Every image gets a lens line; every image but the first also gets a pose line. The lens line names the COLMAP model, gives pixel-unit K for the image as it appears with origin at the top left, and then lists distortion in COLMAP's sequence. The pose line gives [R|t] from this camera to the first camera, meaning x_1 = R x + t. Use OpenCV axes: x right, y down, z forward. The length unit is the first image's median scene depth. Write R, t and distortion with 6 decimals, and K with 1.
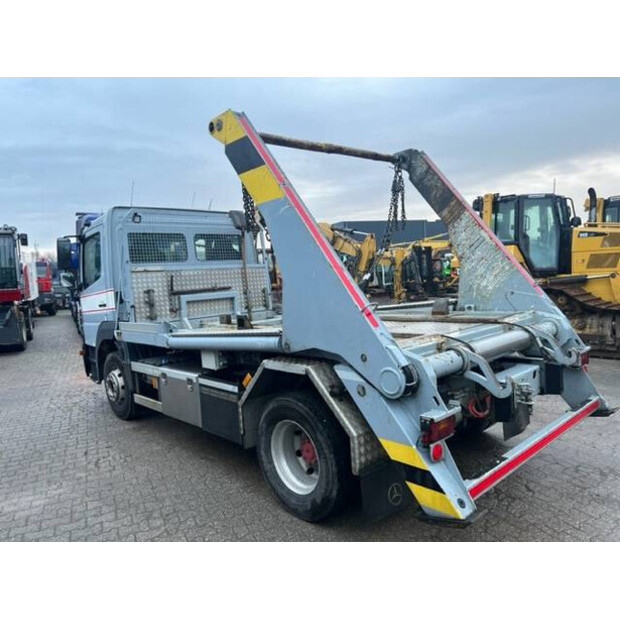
lens RADIAL K [[464.0, 0, 311.7], [0, 464.0, 310.1], [0, 0, 1]] dist [0.065907, -0.083746]
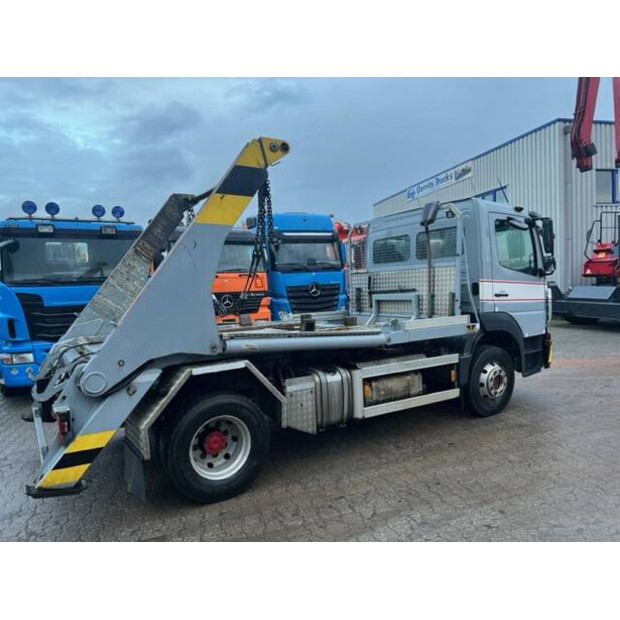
lens RADIAL K [[464.0, 0, 311.7], [0, 464.0, 310.1], [0, 0, 1]] dist [0.065907, -0.083746]
pose [[-0.176048, 0.121019, -0.976914, 1.001181], [-0.018287, 0.991841, 0.126164, -0.156331], [0.984212, 0.040075, -0.172399, 1.228738]]
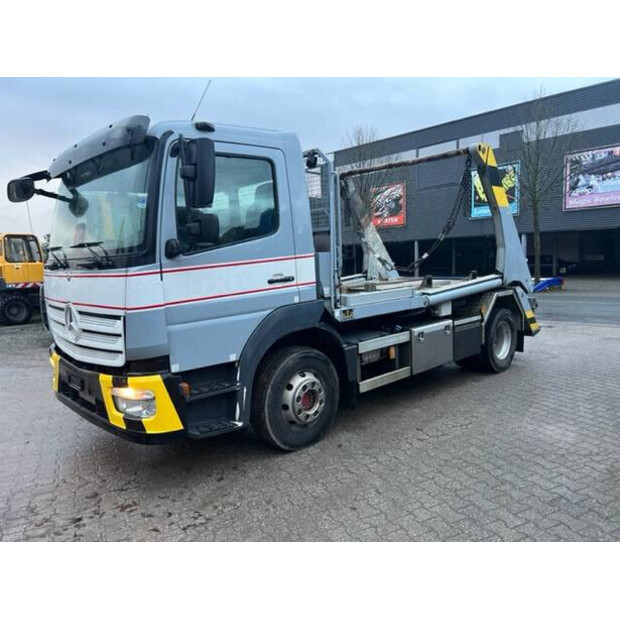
lens RADIAL K [[464.0, 0, 311.7], [0, 464.0, 310.1], [0, 0, 1]] dist [0.065907, -0.083746]
pose [[-0.013490, -0.047394, 0.998785, -1.262051], [0.113311, 0.992369, 0.048620, 0.004631], [-0.993468, 0.113829, -0.008017, 1.152989]]
